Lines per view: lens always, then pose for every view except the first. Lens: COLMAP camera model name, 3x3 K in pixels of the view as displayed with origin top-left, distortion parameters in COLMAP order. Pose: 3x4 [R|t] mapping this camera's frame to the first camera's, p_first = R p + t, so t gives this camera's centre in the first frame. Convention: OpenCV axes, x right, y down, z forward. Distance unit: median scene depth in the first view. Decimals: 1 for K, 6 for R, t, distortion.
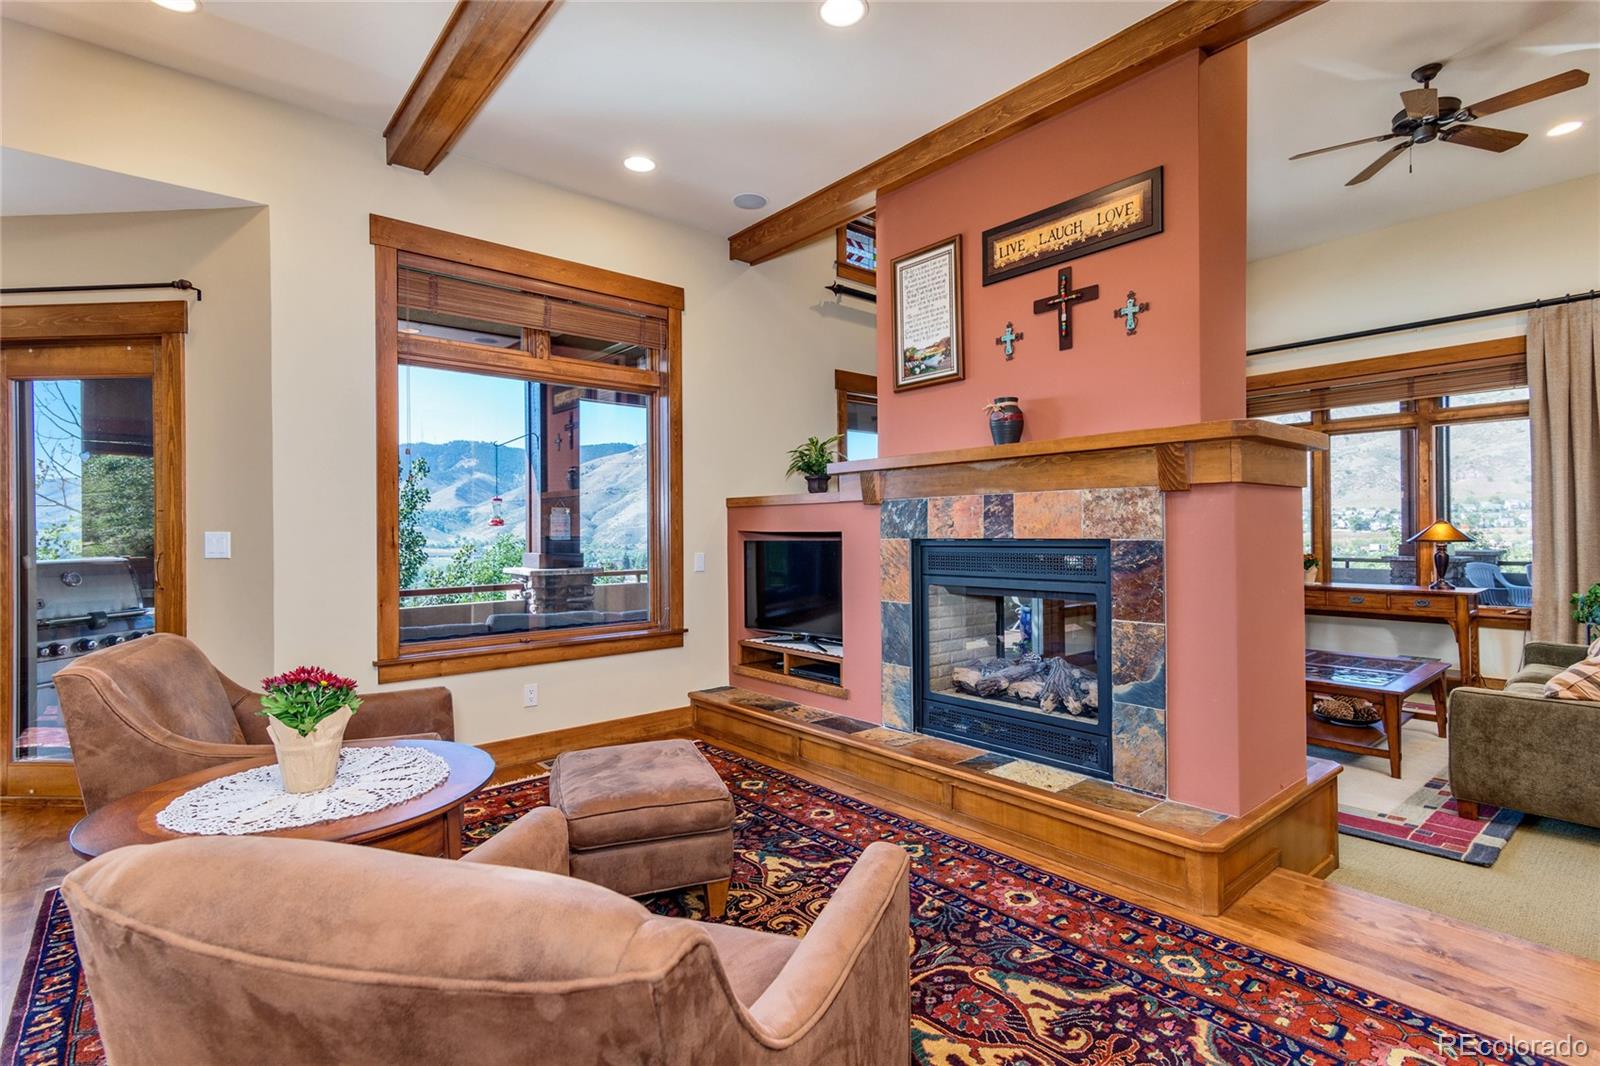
lens RADIAL K [[760.1, 0, 791.3], [0, 760.1, 526.1], [0, 0, 1]] dist [0.020571, -0.001370]
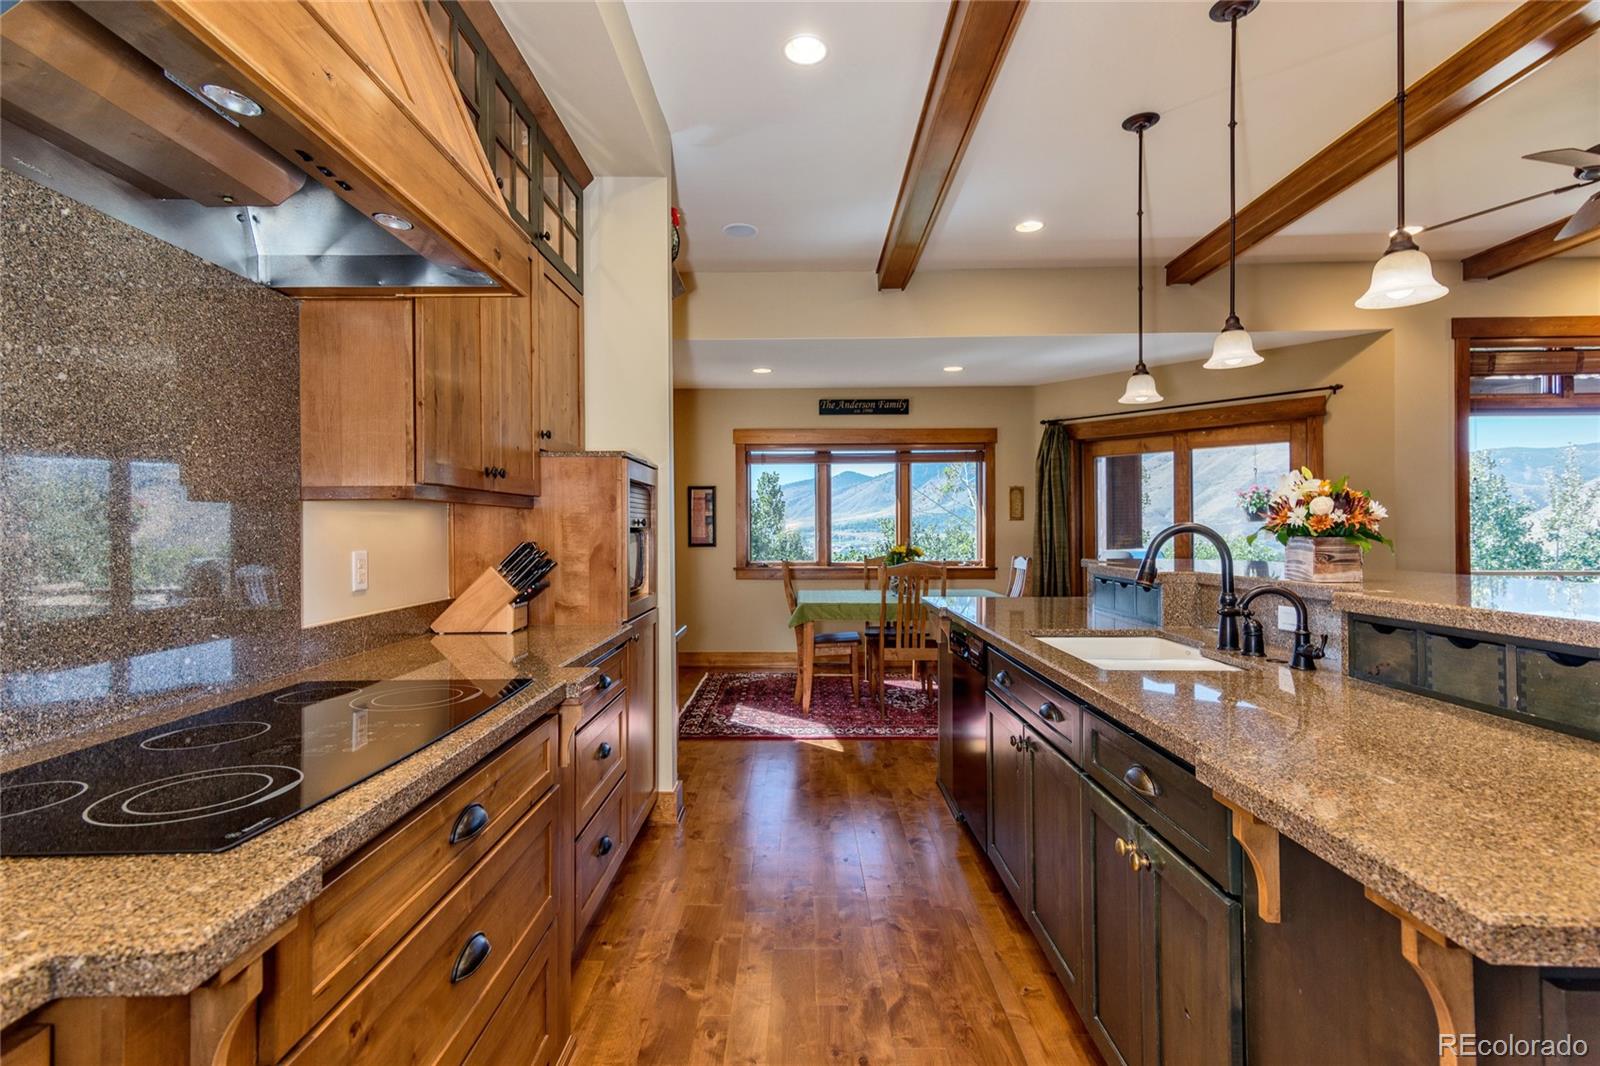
lens RADIAL K [[760.1, 0, 791.3], [0, 760.1, 526.1], [0, 0, 1]] dist [0.020571, -0.001370]
pose [[0.756503, 0.000289, -0.653990, -0.542097], [0.002274, 0.999993, 0.003072, -0.018746], [0.653986, -0.003811, 0.756497, -0.940481]]
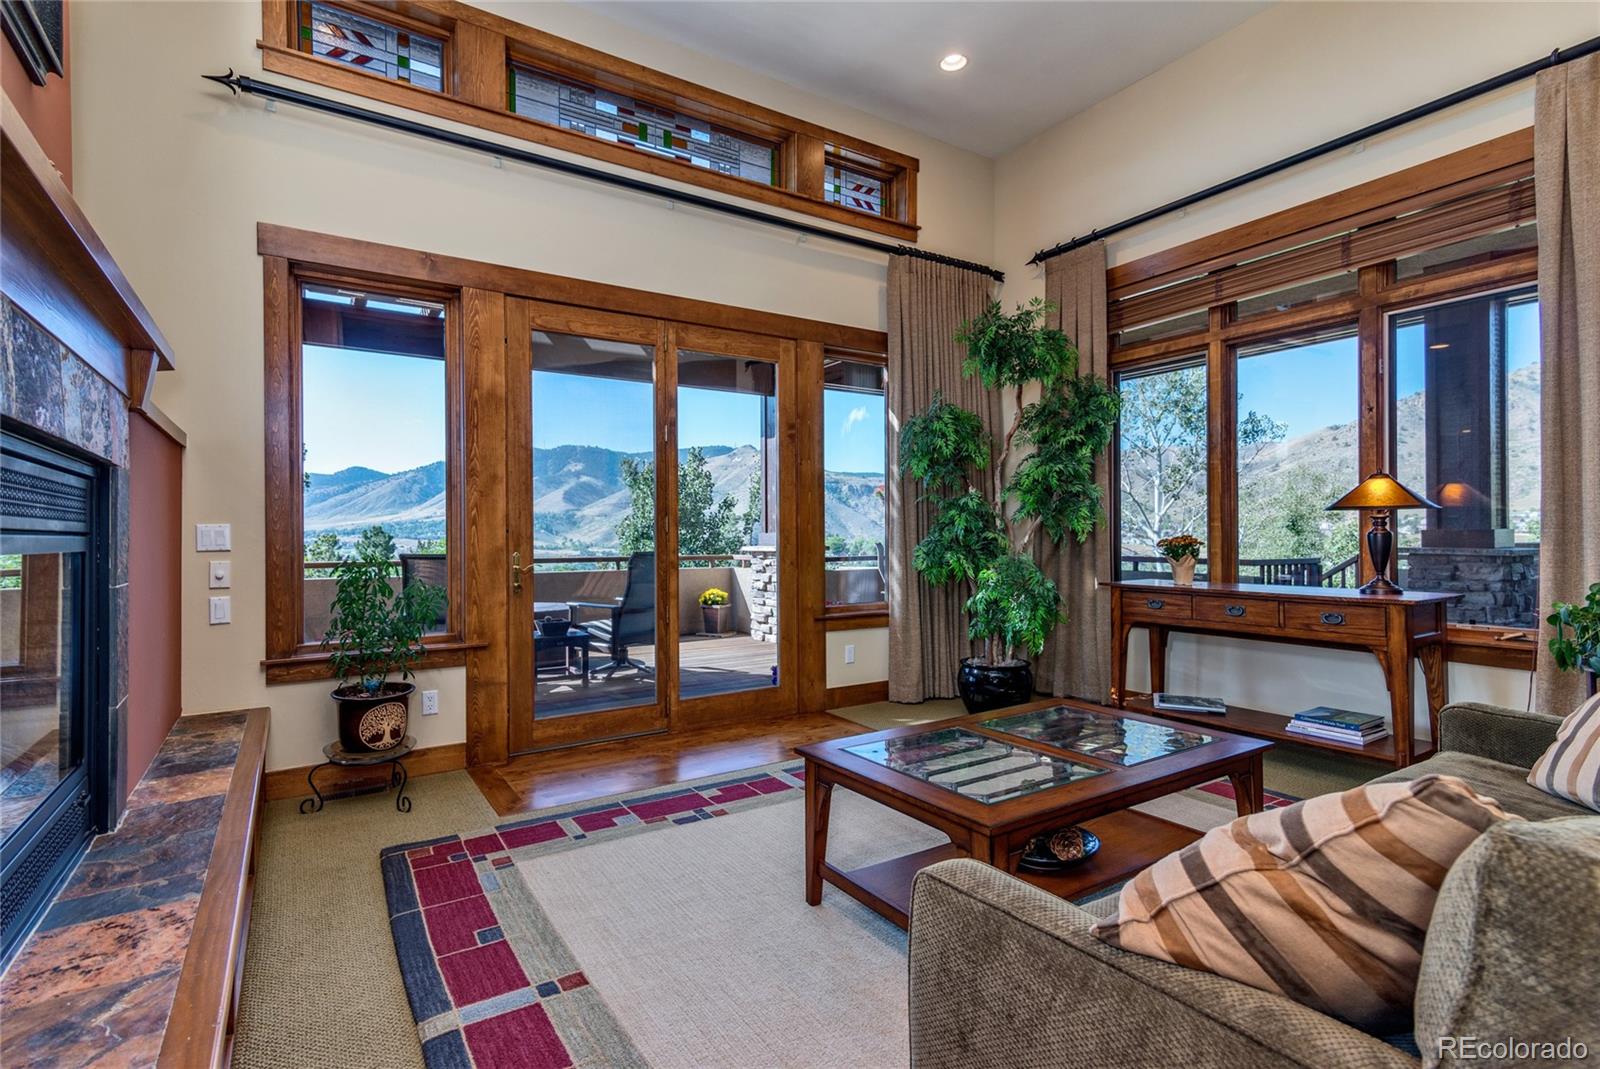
lens RADIAL K [[768.5, 0, 793.1], [0, 768.5, 530.9], [0, 0, 1]] dist [0.012246, 0.000051]
pose [[0.990691, 0.002147, -0.136111, 0.799054], [-0.001870, 0.999996, 0.002160, 0.056695], [0.136115, -0.001885, 0.990691, 0.611991]]
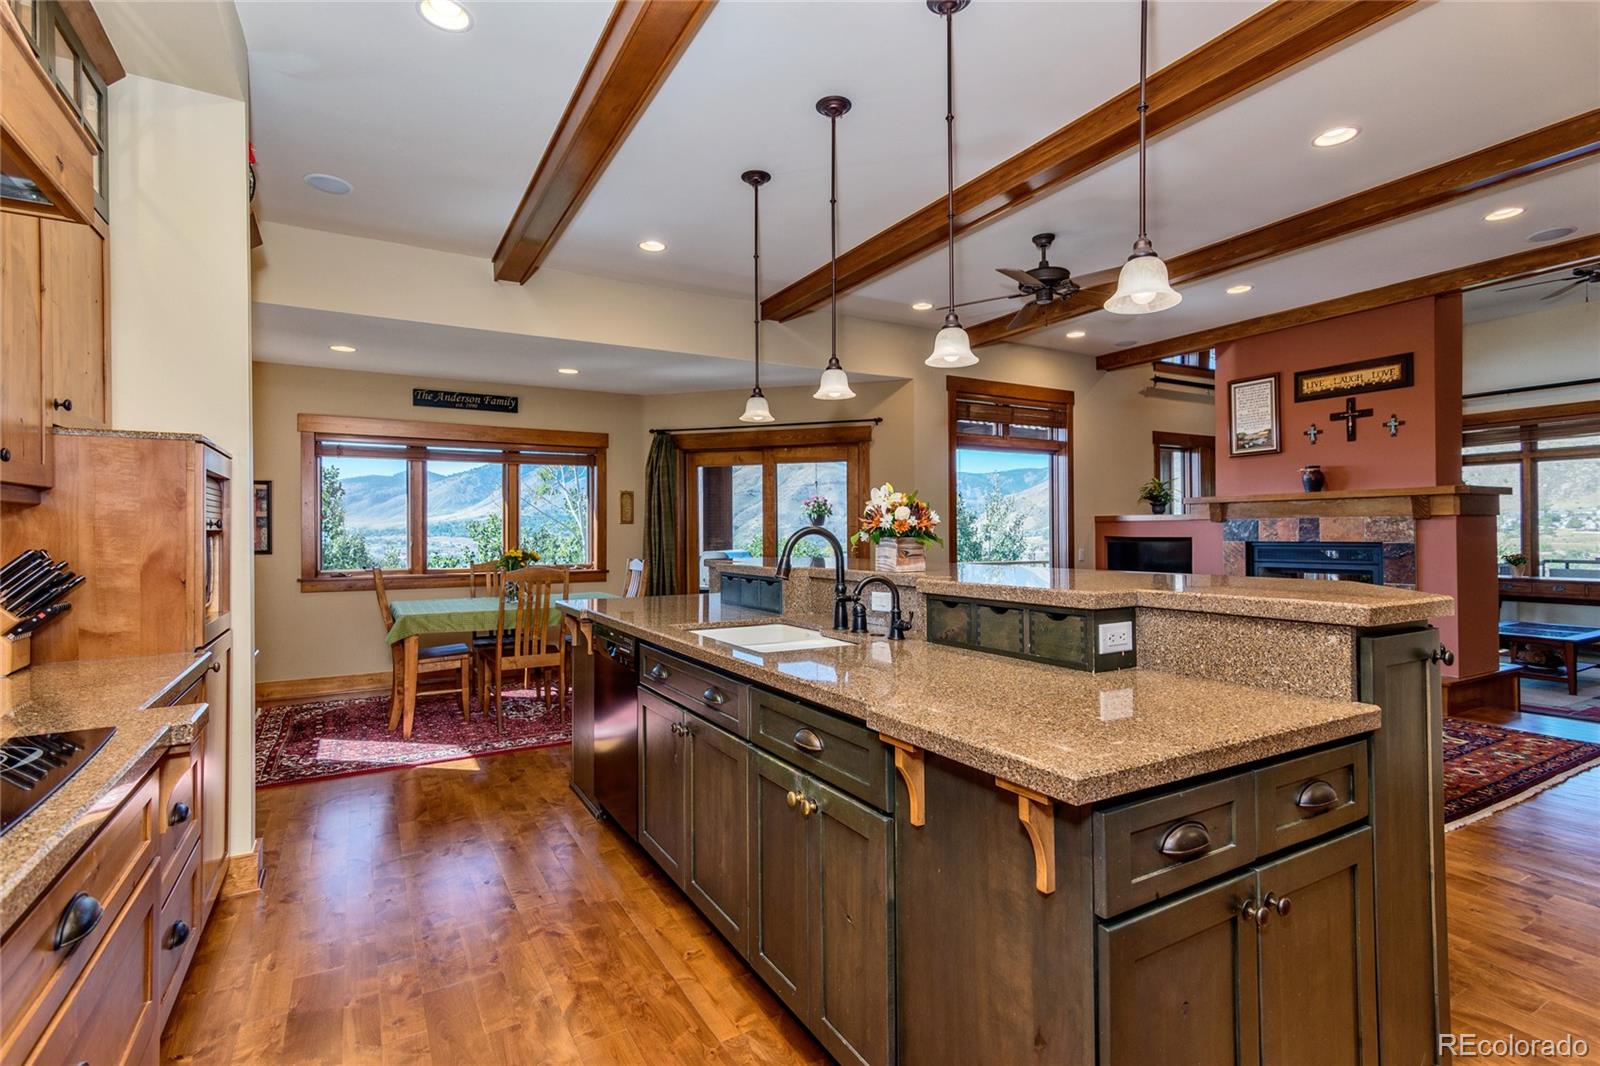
lens RADIAL K [[760.1, 0, 791.3], [0, 760.1, 526.1], [0, 0, 1]] dist [0.020571, -0.001370]
pose [[0.984007, -0.000110, -0.178127, -0.594778], [-0.000140, 0.999999, -0.001389, -0.017648], [0.178127, 0.001391, 0.984006, -0.996490]]
